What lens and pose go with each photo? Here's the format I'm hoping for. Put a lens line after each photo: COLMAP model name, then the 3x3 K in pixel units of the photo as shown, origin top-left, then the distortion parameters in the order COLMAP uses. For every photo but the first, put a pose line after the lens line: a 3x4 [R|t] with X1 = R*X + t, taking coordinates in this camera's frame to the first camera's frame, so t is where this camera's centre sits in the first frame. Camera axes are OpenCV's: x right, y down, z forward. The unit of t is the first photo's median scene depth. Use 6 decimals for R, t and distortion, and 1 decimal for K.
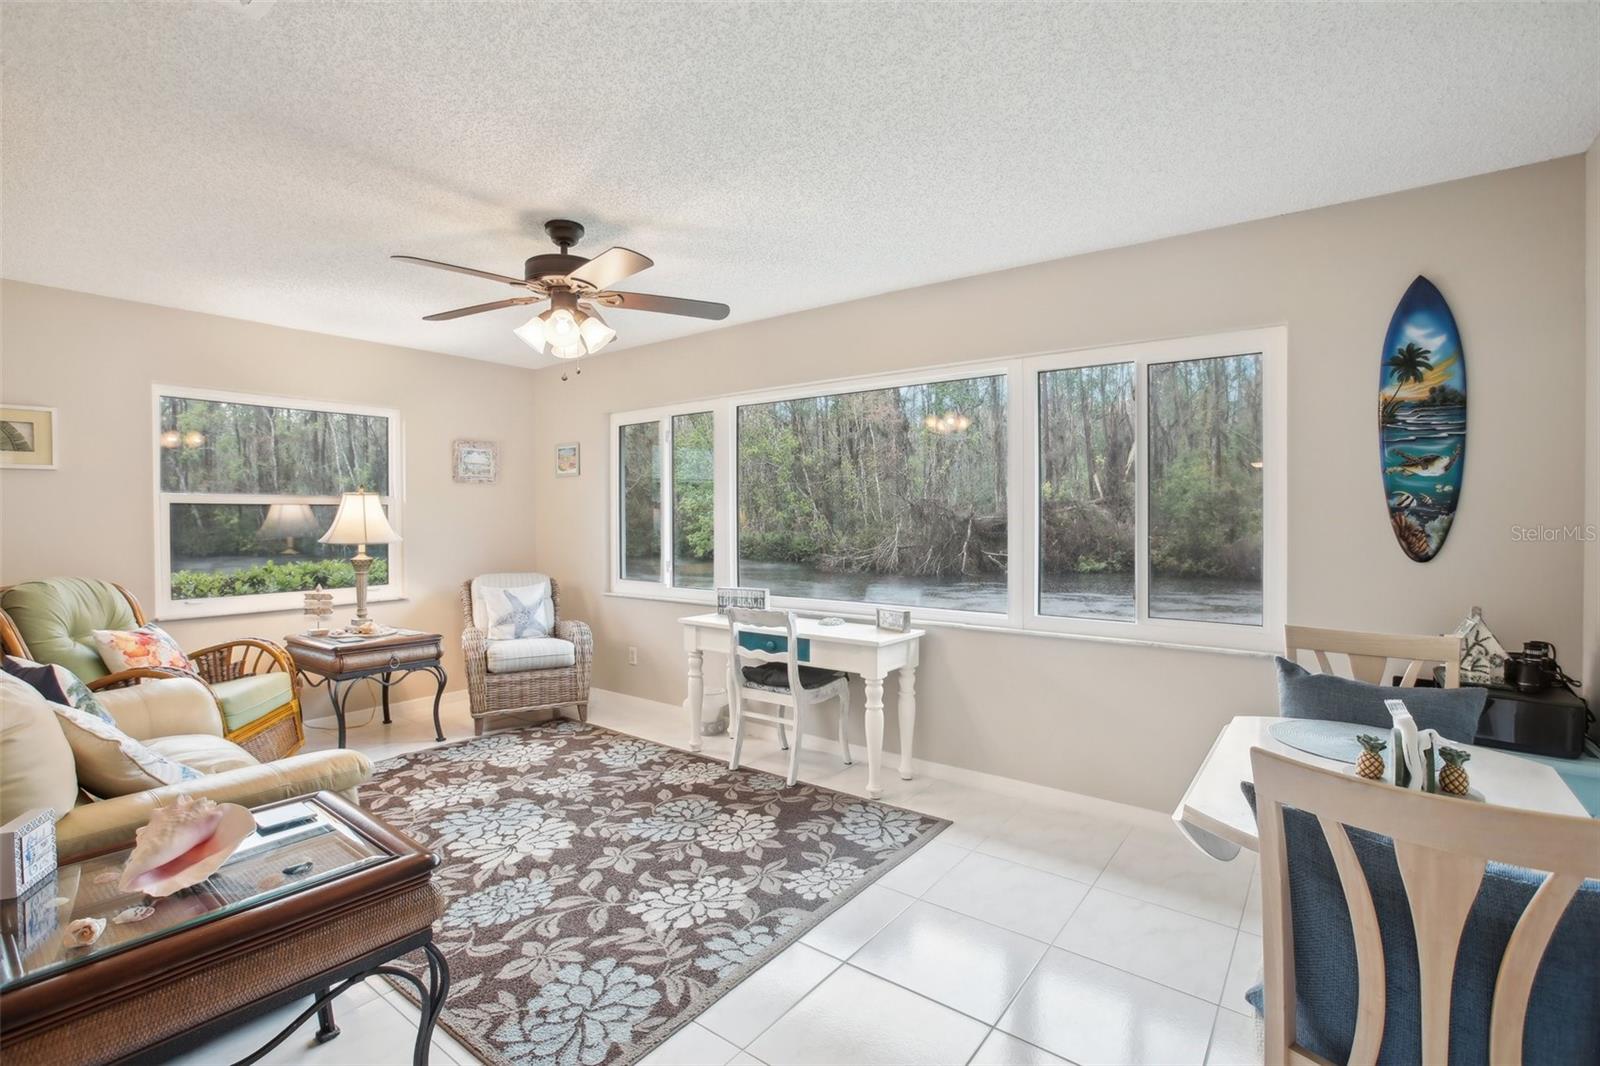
lens RADIAL K [[741.1, 0, 782.0], [0, 741.1, 511.6], [0, 0, 1]] dist [-0.054264, 0.035188]
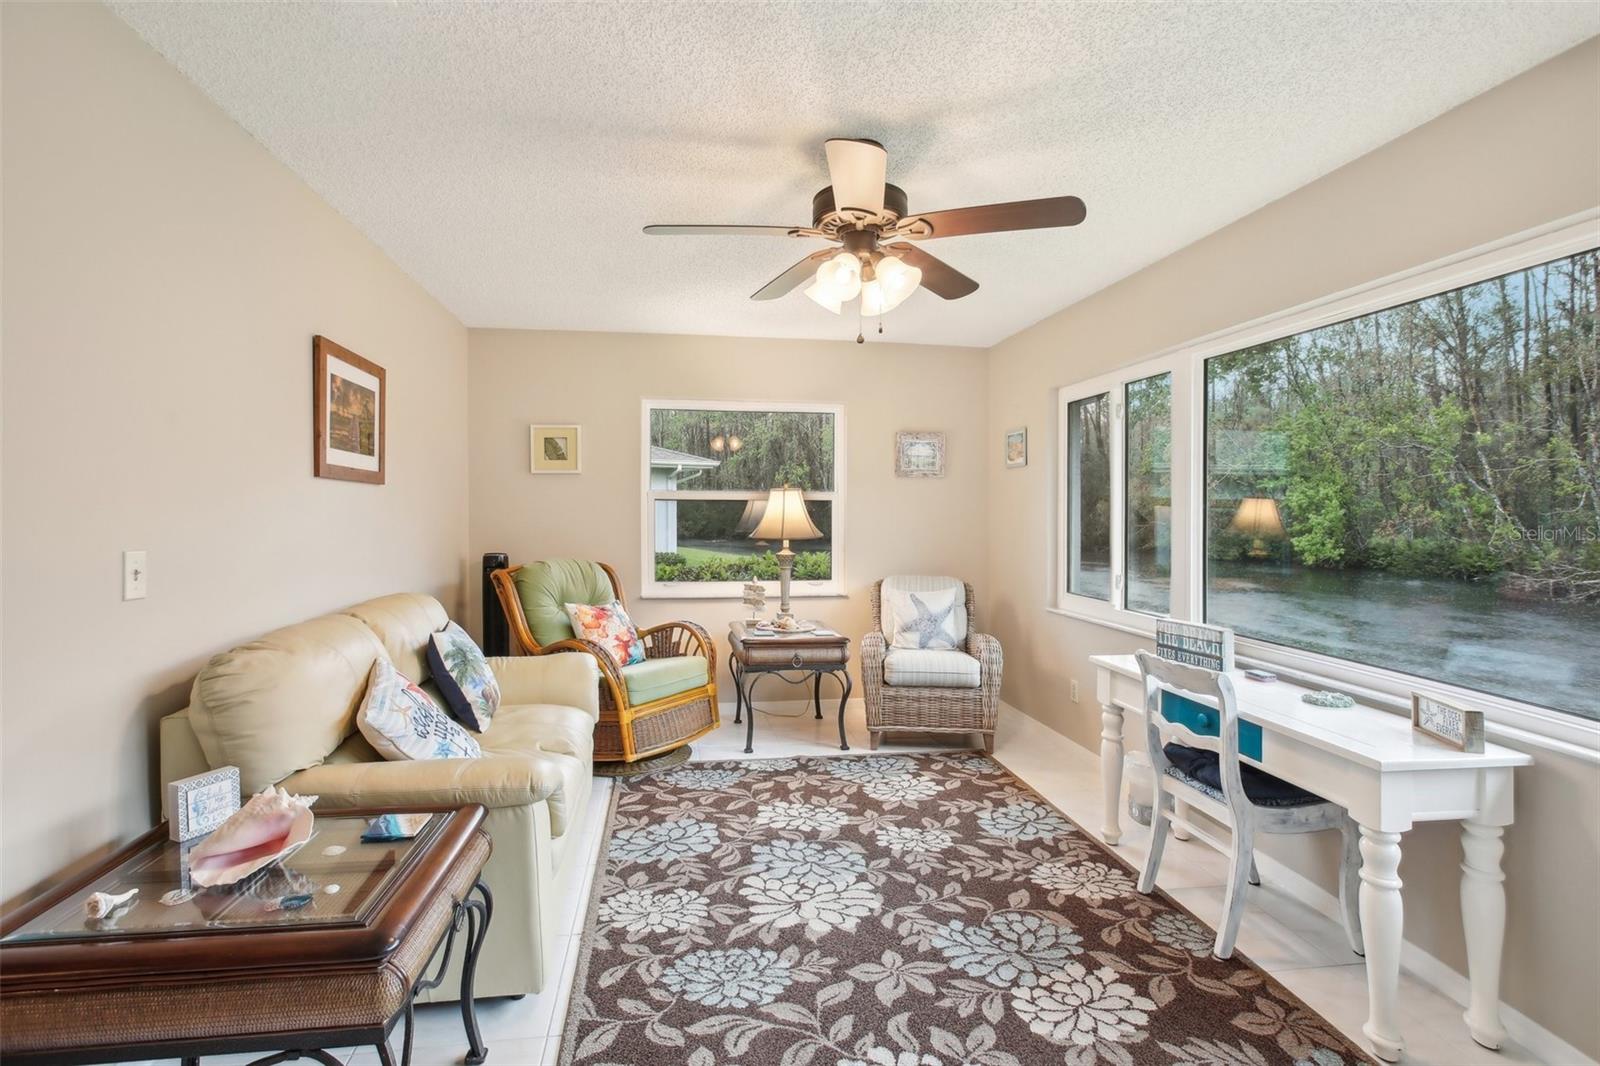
lens RADIAL K [[741.1, 0, 782.0], [0, 741.1, 511.6], [0, 0, 1]] dist [-0.054264, 0.035188]
pose [[0.718613, 0.006454, -0.695380, 0.157955], [-0.003103, 0.999977, 0.006074, -0.000360], [0.695403, -0.002207, 0.718616, 0.297292]]
